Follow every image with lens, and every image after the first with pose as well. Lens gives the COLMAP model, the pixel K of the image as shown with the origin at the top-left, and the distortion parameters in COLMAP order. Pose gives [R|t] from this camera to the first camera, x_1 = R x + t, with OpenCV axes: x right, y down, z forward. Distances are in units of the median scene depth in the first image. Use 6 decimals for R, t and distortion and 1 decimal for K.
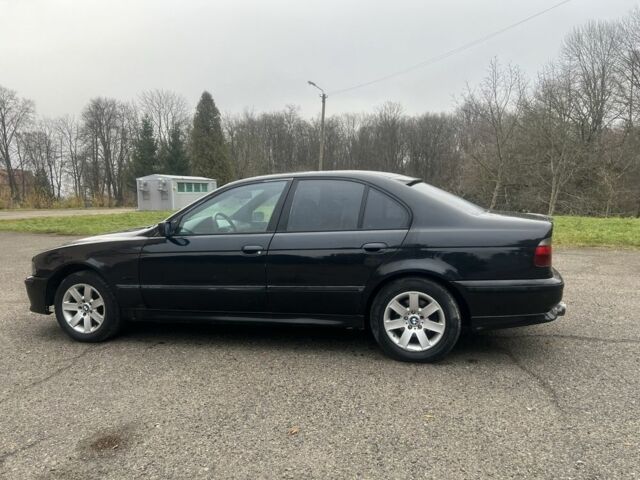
lens RADIAL K [[477.0, 0, 323.6], [0, 477.0, 242.0], [0, 0, 1]] dist [0.050397, -0.056487]
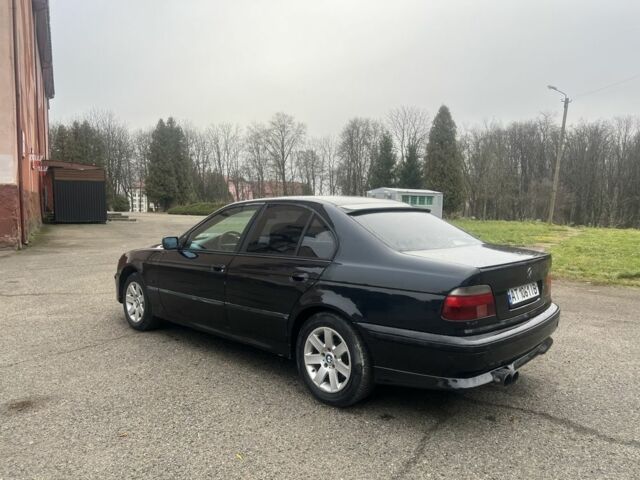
lens RADIAL K [[477.0, 0, 323.6], [0, 477.0, 242.0], [0, 0, 1]] dist [0.050397, -0.056487]
pose [[0.872308, 0.065261, -0.484582, 0.522324], [-0.077141, 0.997010, -0.004591, -0.049241], [0.482833, 0.041386, 0.874734, 0.140562]]
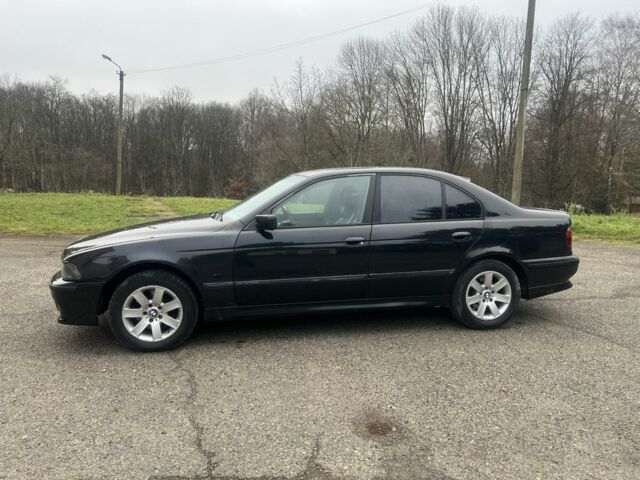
lens RADIAL K [[477.0, 0, 323.6], [0, 477.0, 242.0], [0, 0, 1]] dist [0.050397, -0.056487]
pose [[0.897809, -0.030326, 0.439340, -0.602281], [0.021107, 0.999443, 0.025856, -0.008684], [-0.439879, -0.013940, 0.897949, 0.077898]]
